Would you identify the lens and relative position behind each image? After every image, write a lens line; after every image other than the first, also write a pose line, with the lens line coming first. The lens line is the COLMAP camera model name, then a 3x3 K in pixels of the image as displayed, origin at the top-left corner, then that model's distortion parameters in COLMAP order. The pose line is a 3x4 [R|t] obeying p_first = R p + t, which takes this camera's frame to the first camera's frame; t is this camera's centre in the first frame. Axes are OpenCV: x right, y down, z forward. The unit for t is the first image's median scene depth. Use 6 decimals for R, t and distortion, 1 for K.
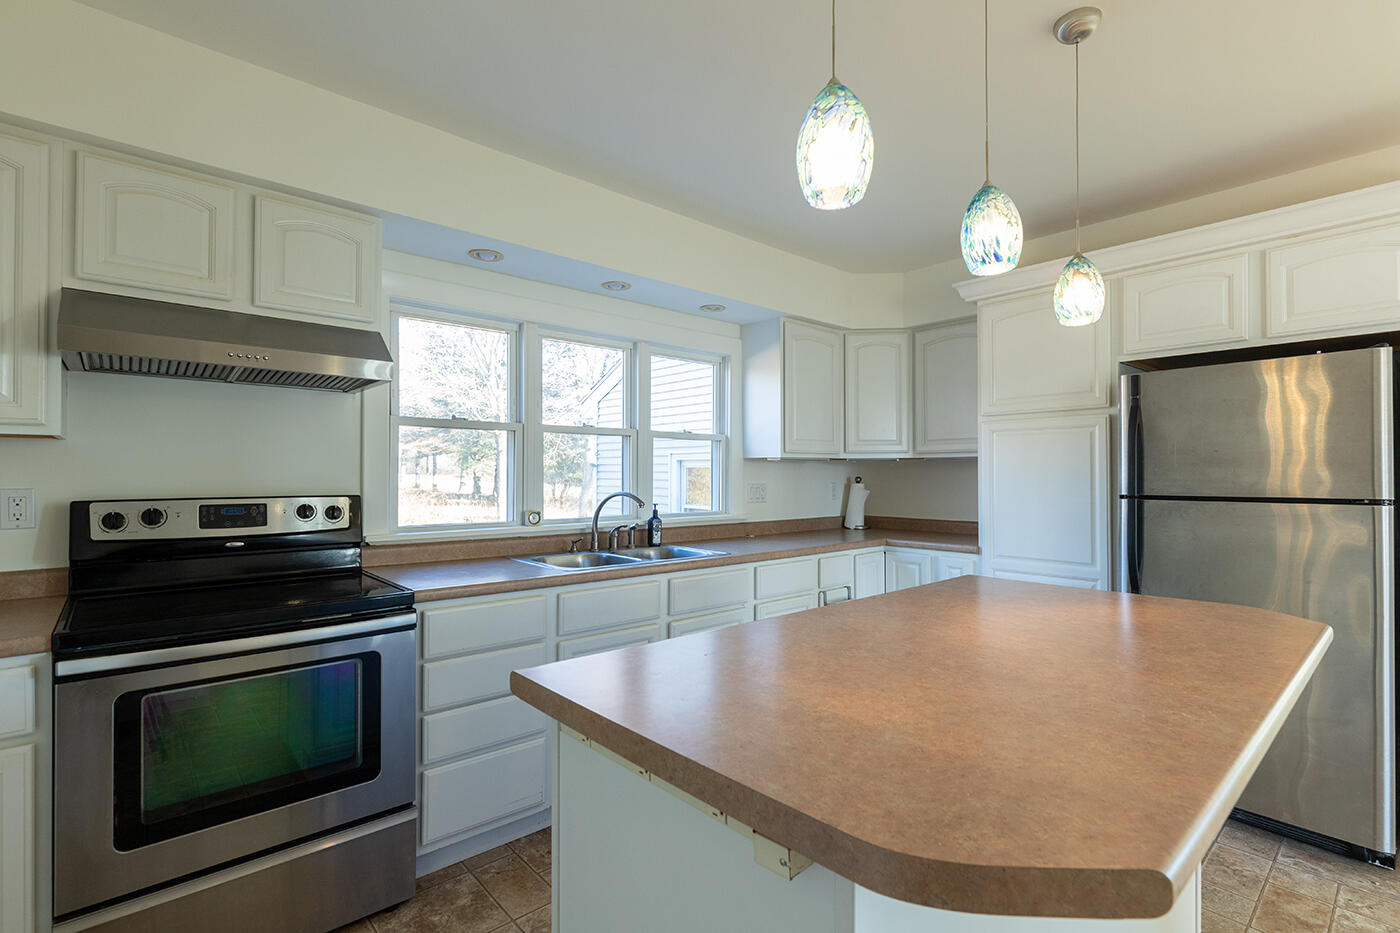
lens RADIAL K [[645.6, 0, 699.9], [0, 645.6, 465.6], [0, 0, 1]] dist [-0.003229, 0.002035]
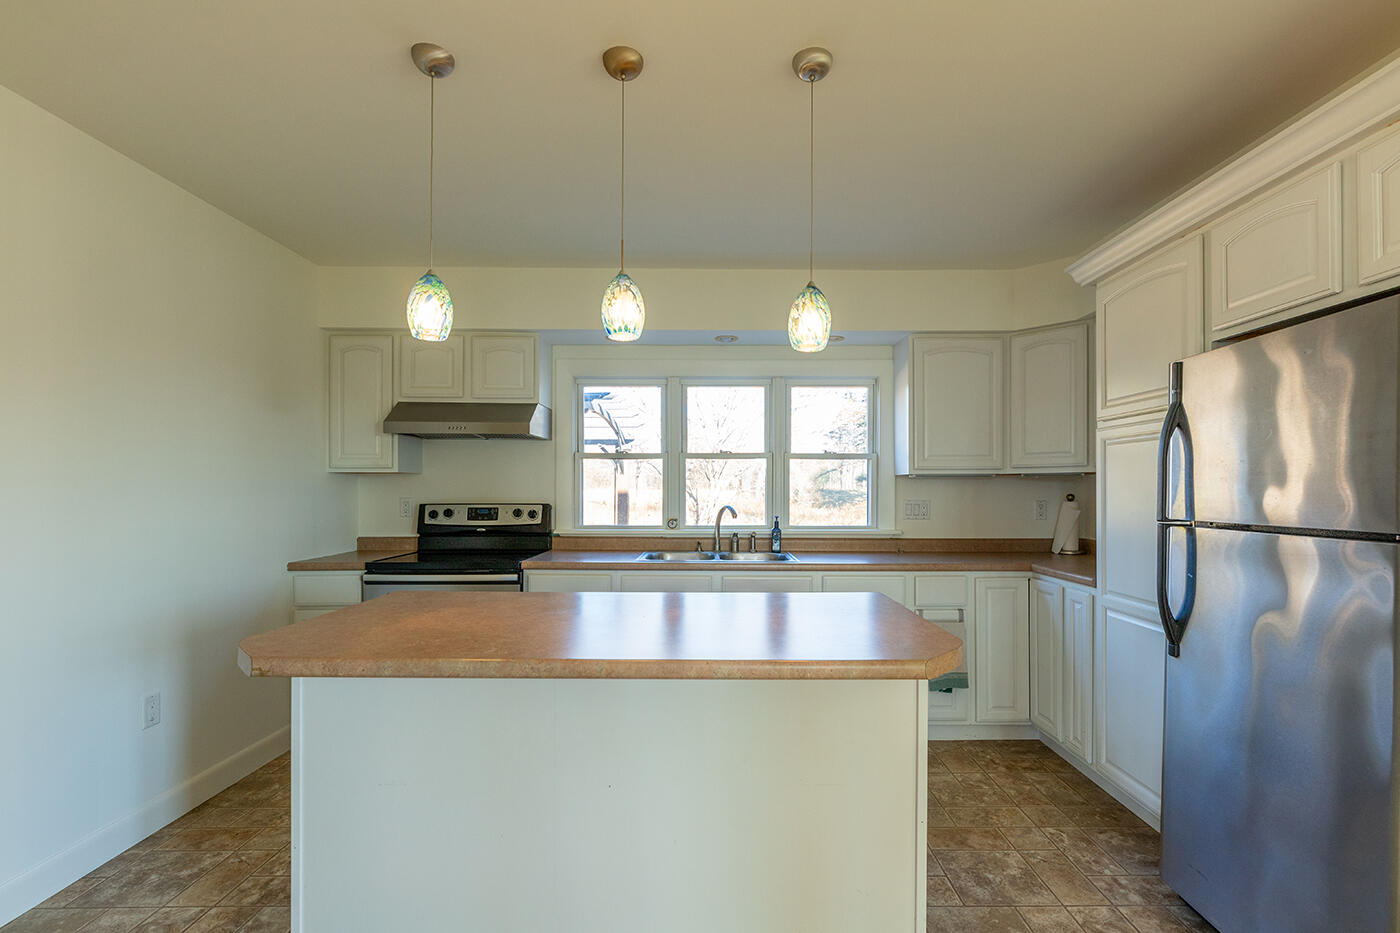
lens RADIAL K [[645.6, 0, 723.7], [0, 645.6, 495.0], [0, 0, 1]] dist [-0.003229, 0.002035]
pose [[0.754436, 0.006327, -0.656343, 0.669253], [0.007676, 0.999800, 0.018460, -0.002121], [0.656328, -0.018965, 0.754237, 0.060490]]
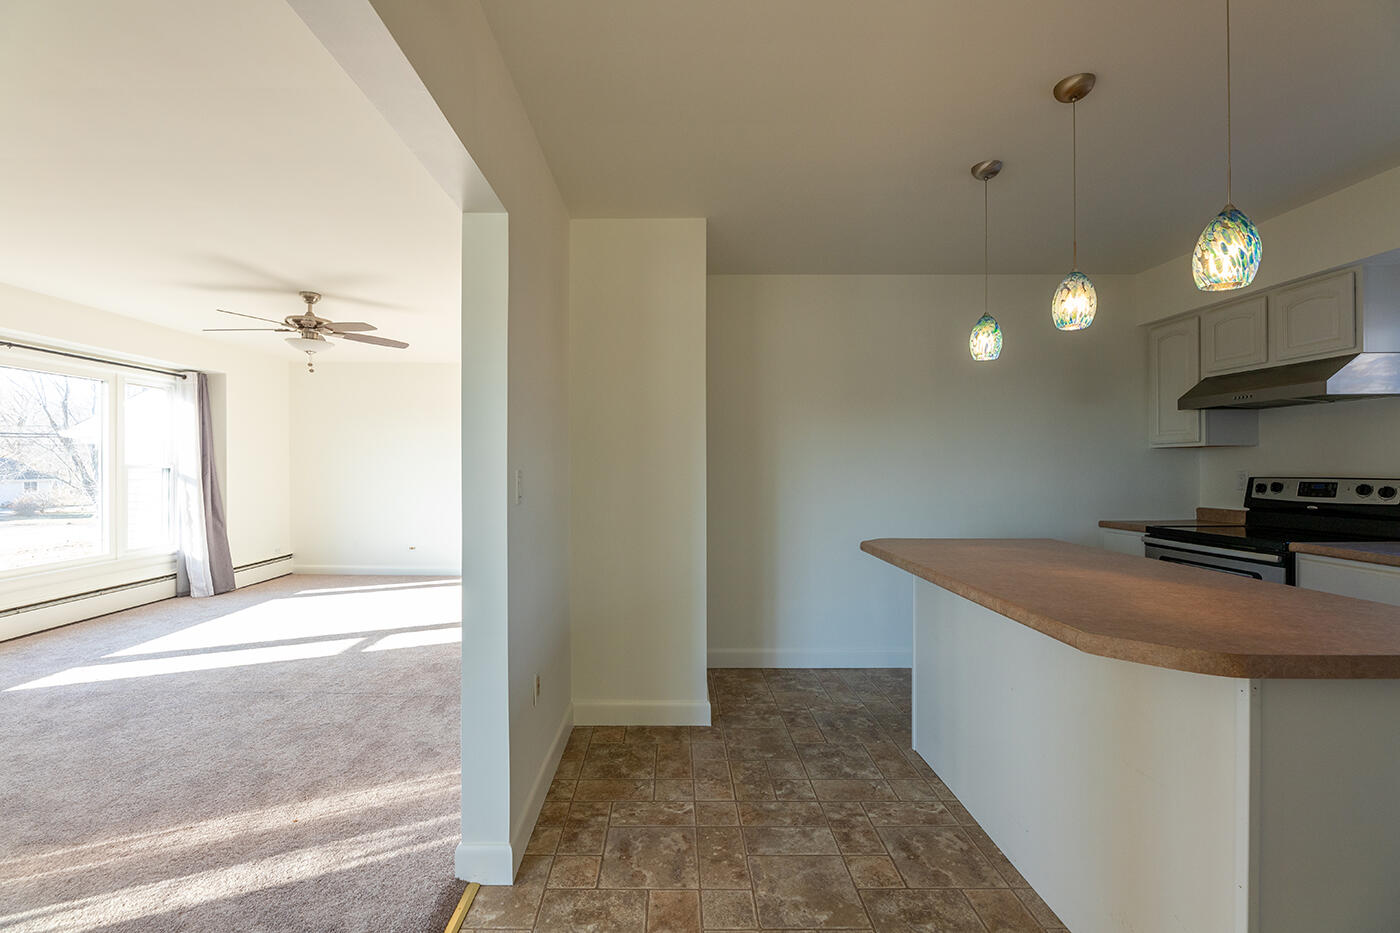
lens RADIAL K [[602.0, 0, 696.2], [0, 602.0, 465.9], [0, 0, 1]] dist [0.022150, 0.000243]
pose [[-0.636255, 0.001769, -0.771477, 0.955294], [0.016199, 0.999808, -0.011067, 0.008950], [0.771309, -0.019539, -0.636161, 0.551207]]
